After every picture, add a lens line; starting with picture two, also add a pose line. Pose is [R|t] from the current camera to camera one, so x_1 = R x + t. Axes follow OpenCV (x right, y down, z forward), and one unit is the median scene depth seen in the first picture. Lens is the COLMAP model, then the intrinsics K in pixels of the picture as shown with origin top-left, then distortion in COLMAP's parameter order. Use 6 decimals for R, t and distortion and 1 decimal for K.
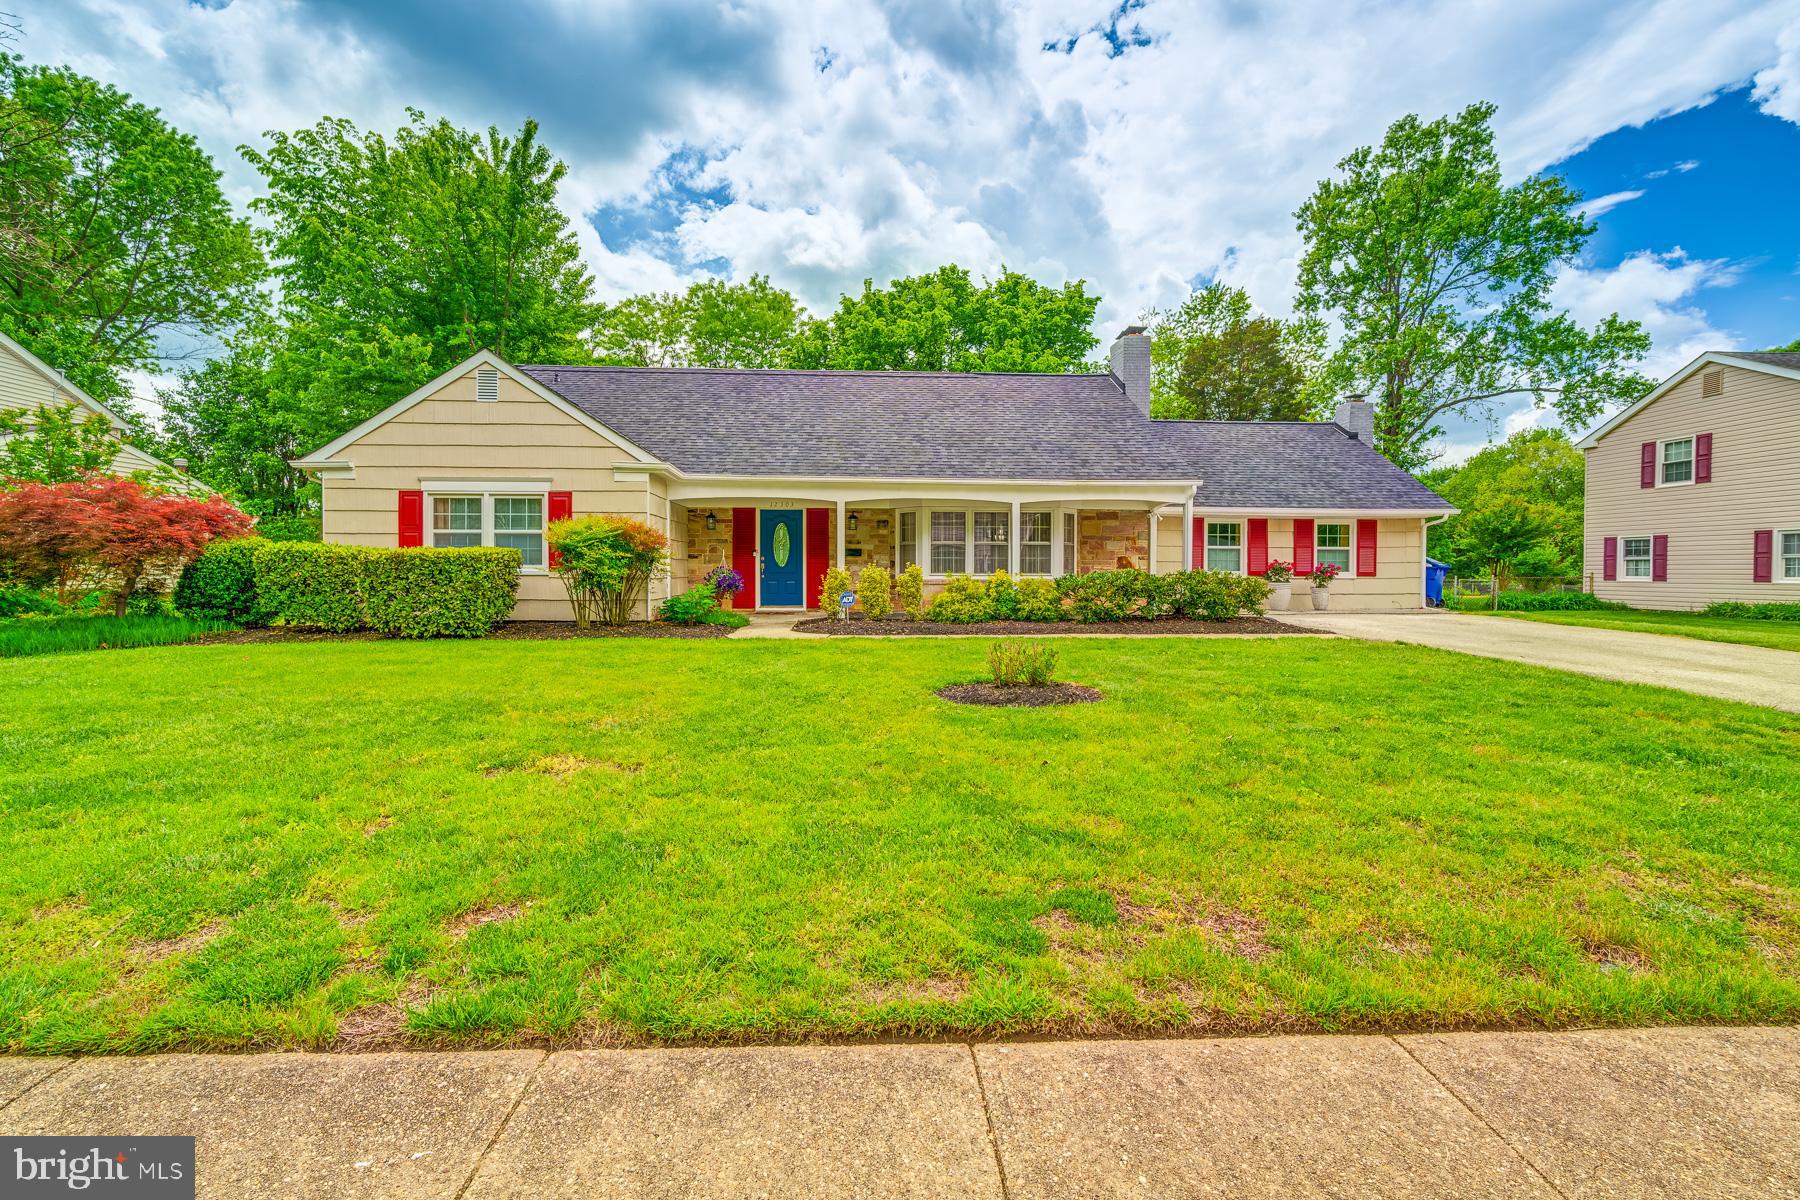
lens RADIAL K [[784.6, 0, 893.1], [0, 784.6, 577.7], [0, 0, 1]] dist [0.000855, -0.000058]
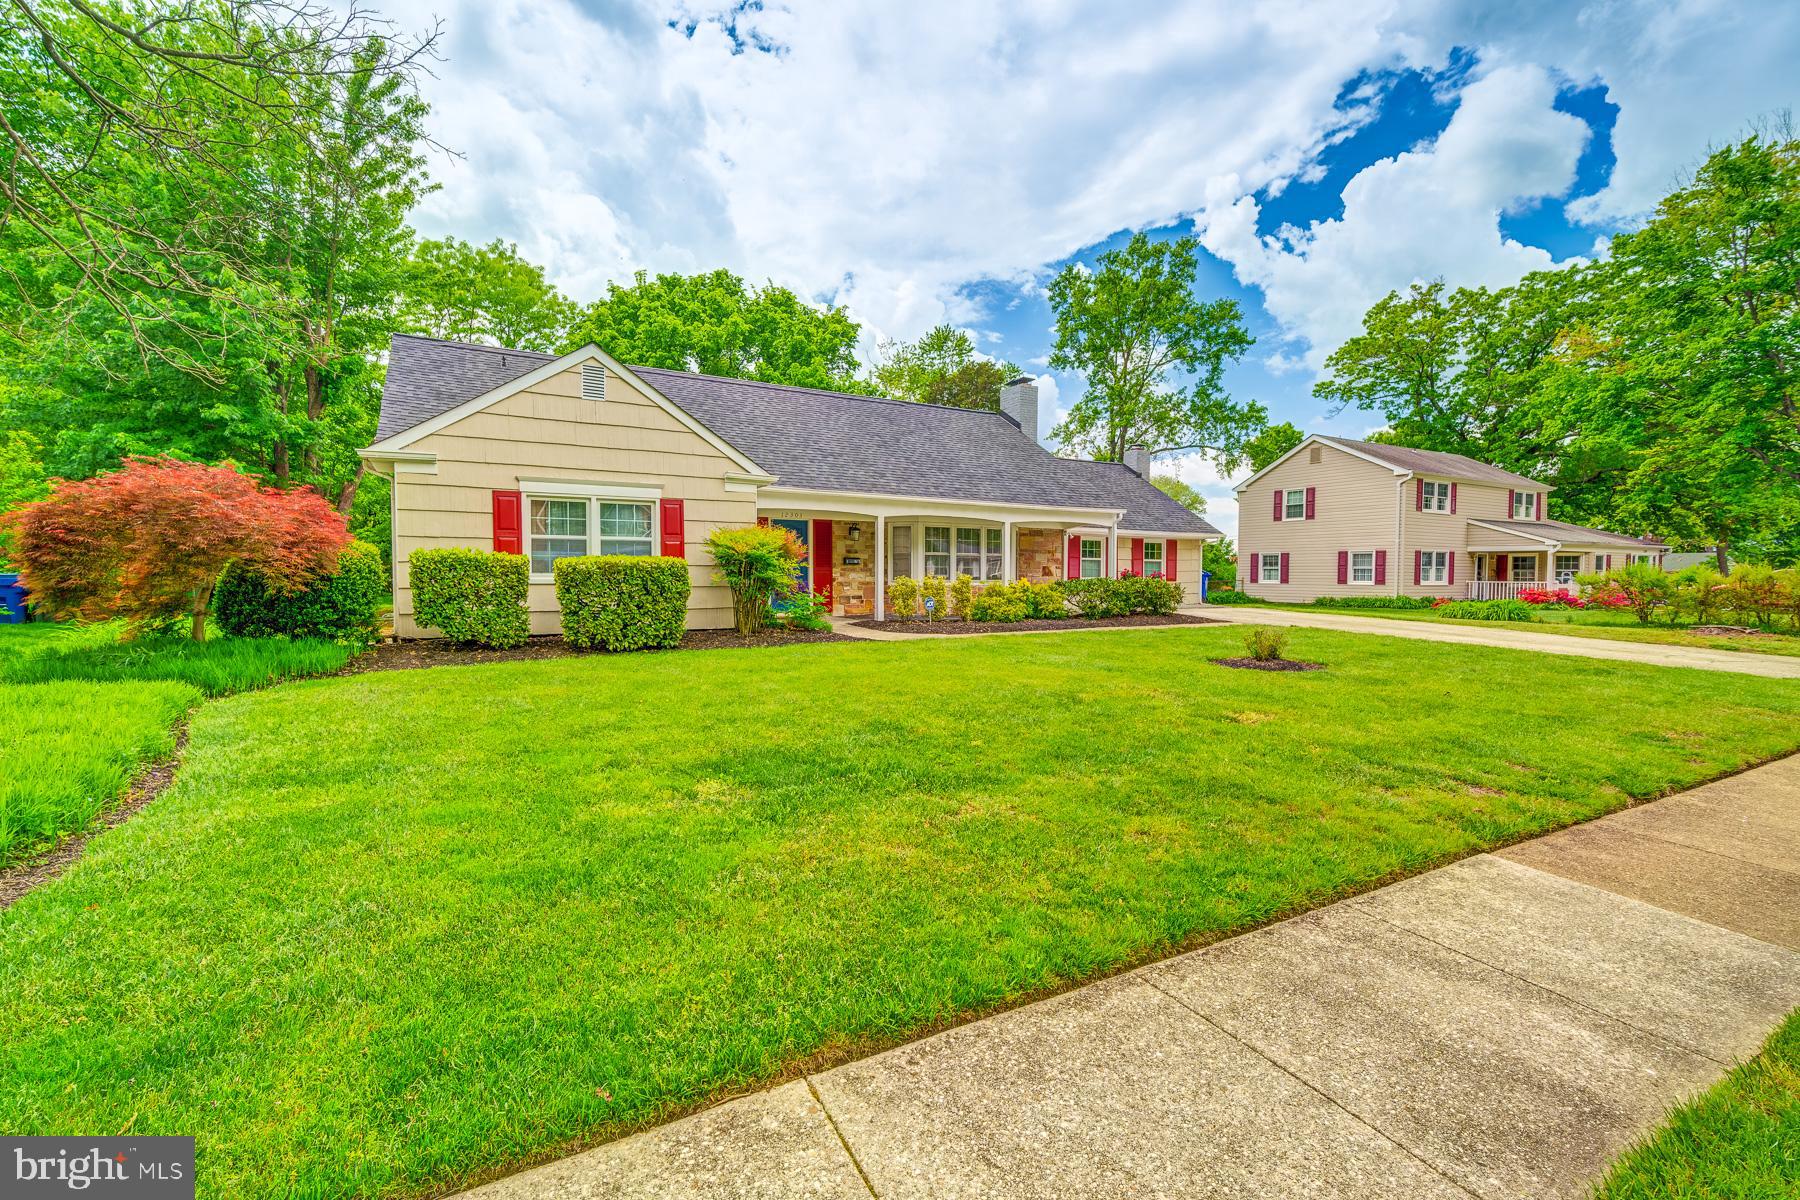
lens RADIAL K [[783.3, 0, 905.8], [0, 783.3, 598.4], [0, 0, 1]] dist [0.000141, -0.000034]
pose [[0.890059, -0.013322, 0.455650, -0.439406], [0.003035, 0.999724, 0.023299, -0.005125], [-0.455835, -0.019355, 0.889854, -0.007339]]
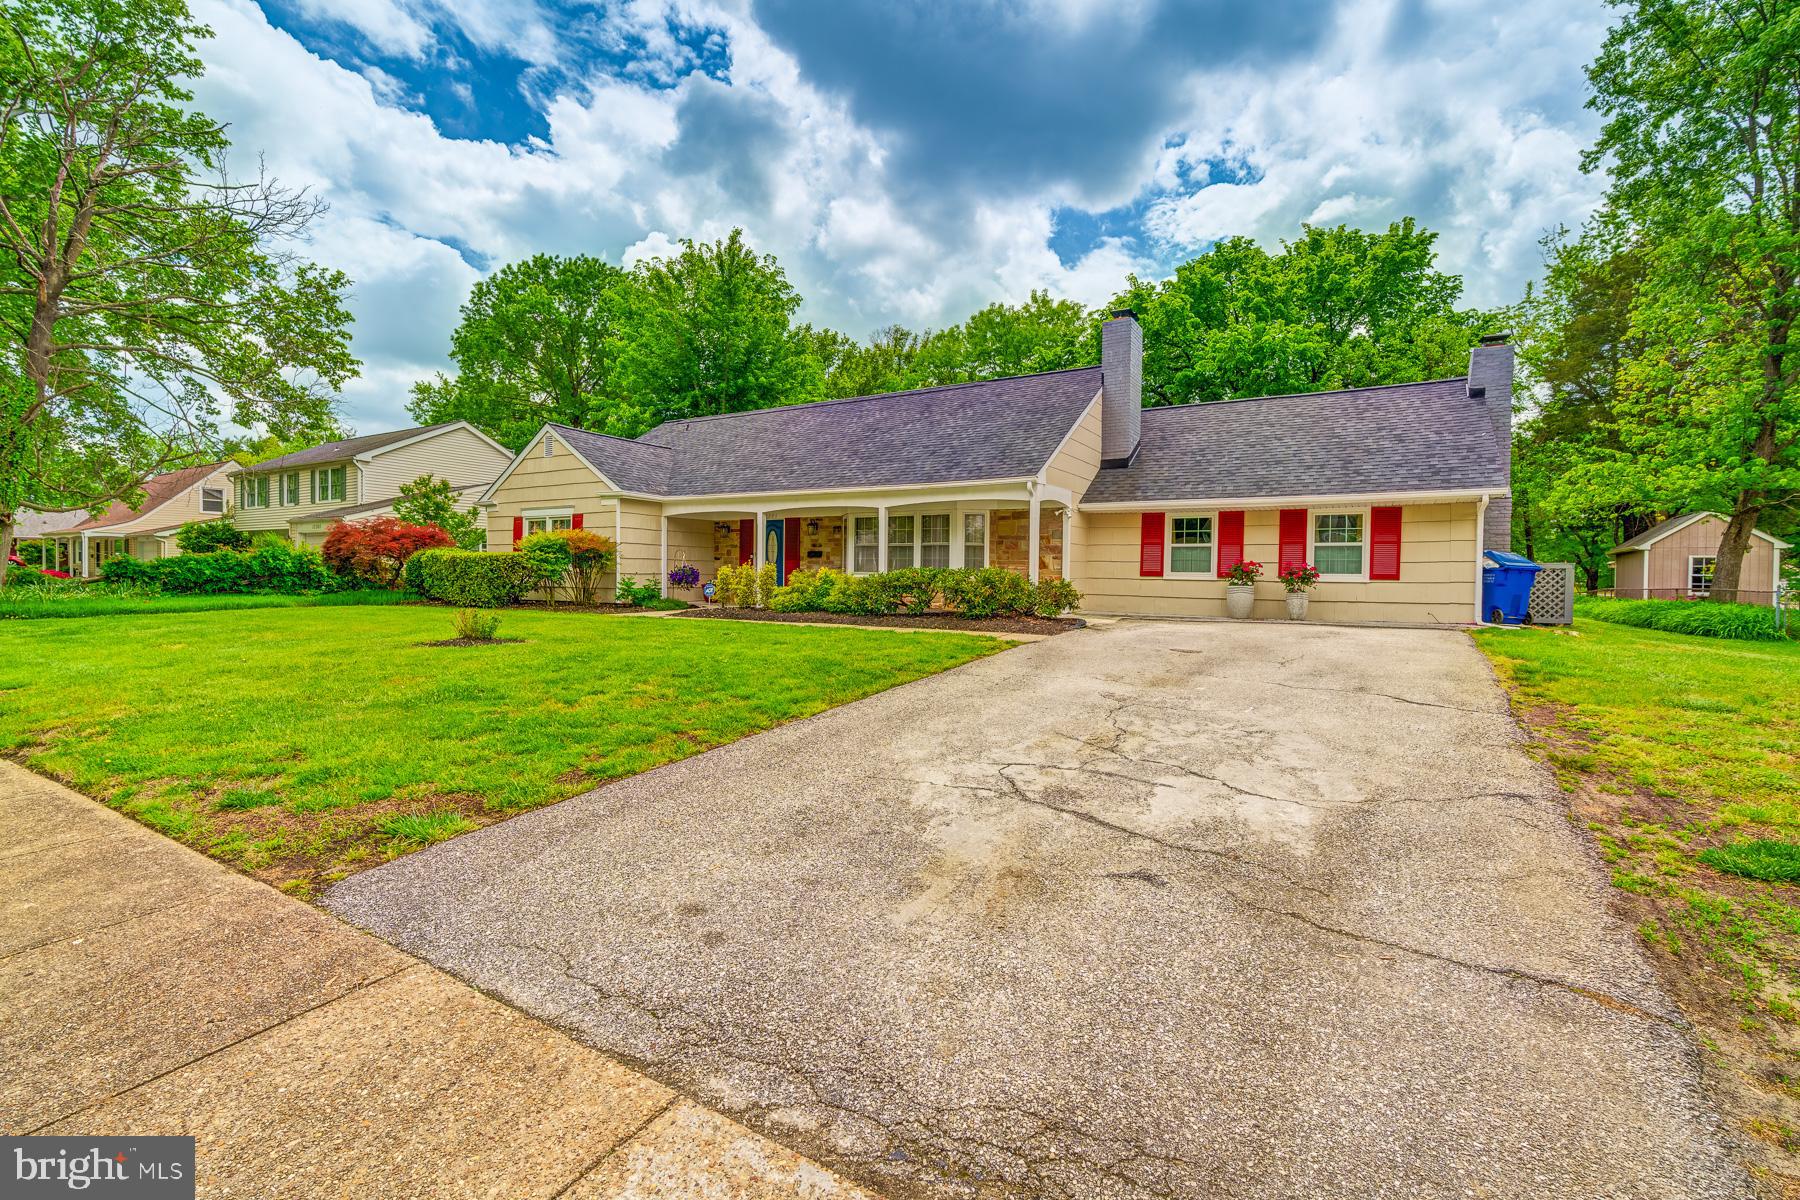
lens RADIAL K [[784.6, 0, 893.1], [0, 784.6, 577.7], [0, 0, 1]] dist [0.000855, -0.000058]
pose [[0.829259, 0.008037, -0.558806, 0.641449], [-0.013844, 0.999885, -0.006164, 0.008073], [0.558693, 0.012848, 0.829275, 0.077740]]
